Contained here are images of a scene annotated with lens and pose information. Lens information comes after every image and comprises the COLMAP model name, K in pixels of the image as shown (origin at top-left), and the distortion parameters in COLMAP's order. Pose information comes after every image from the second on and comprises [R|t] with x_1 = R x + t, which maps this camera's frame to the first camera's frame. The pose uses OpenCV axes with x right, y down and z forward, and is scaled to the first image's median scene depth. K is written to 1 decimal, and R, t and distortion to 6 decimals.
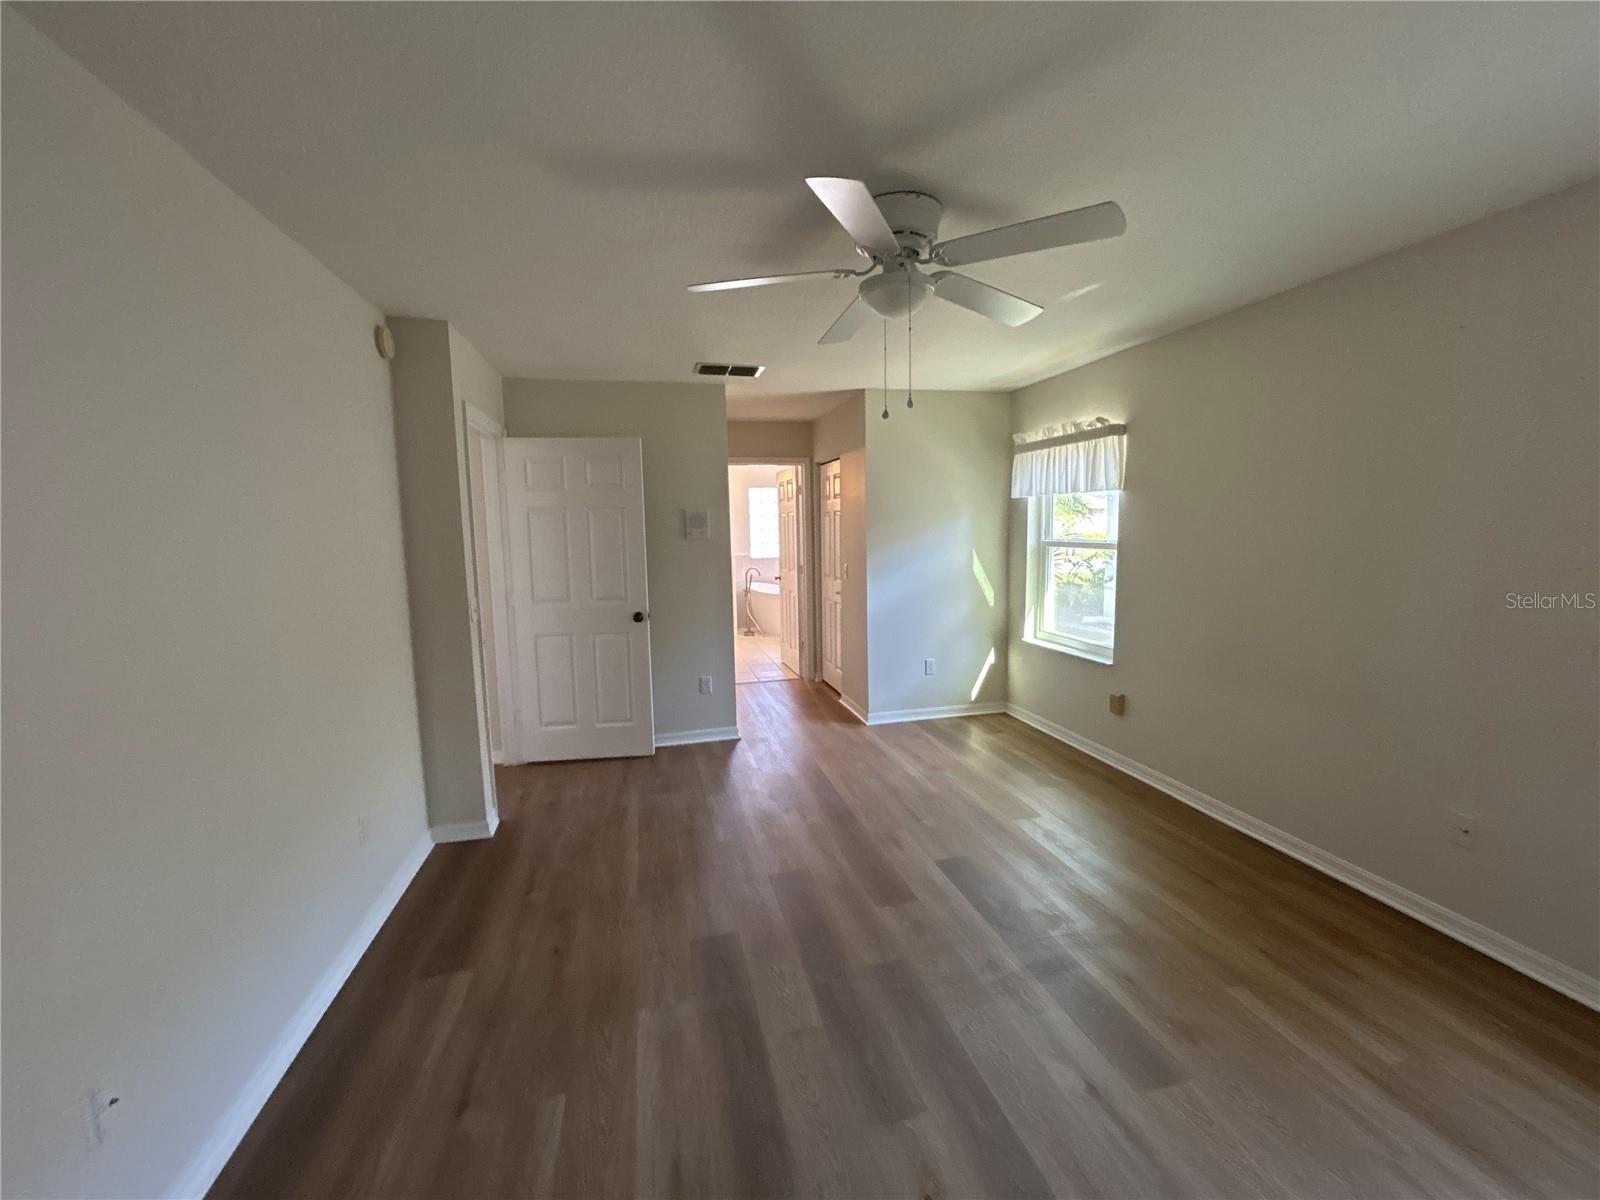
lens RADIAL K [[648.1, 0, 800.0], [0, 648.1, 600.0], [0, 0, 1]] dist [0.001998, -0.000194]
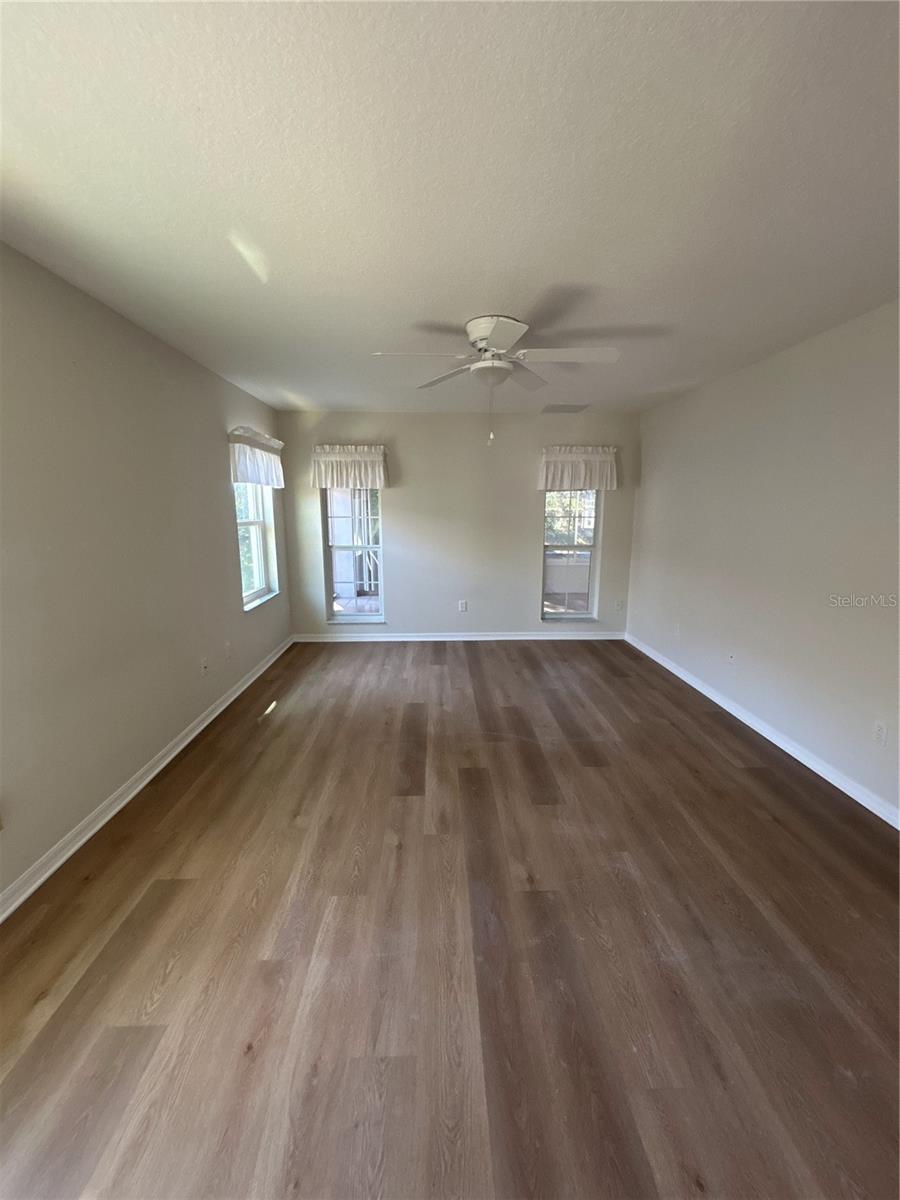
lens RADIAL K [[486.1, 0, 450.0], [0, 486.1, 600.0], [0, 0, 1]] dist [0.001998, -0.000194]
pose [[-0.978164, -0.021530, 0.206718, -0.017186], [0.041008, 0.955074, 0.293517, -0.219991], [-0.203750, 0.295585, -0.933336, 1.923943]]
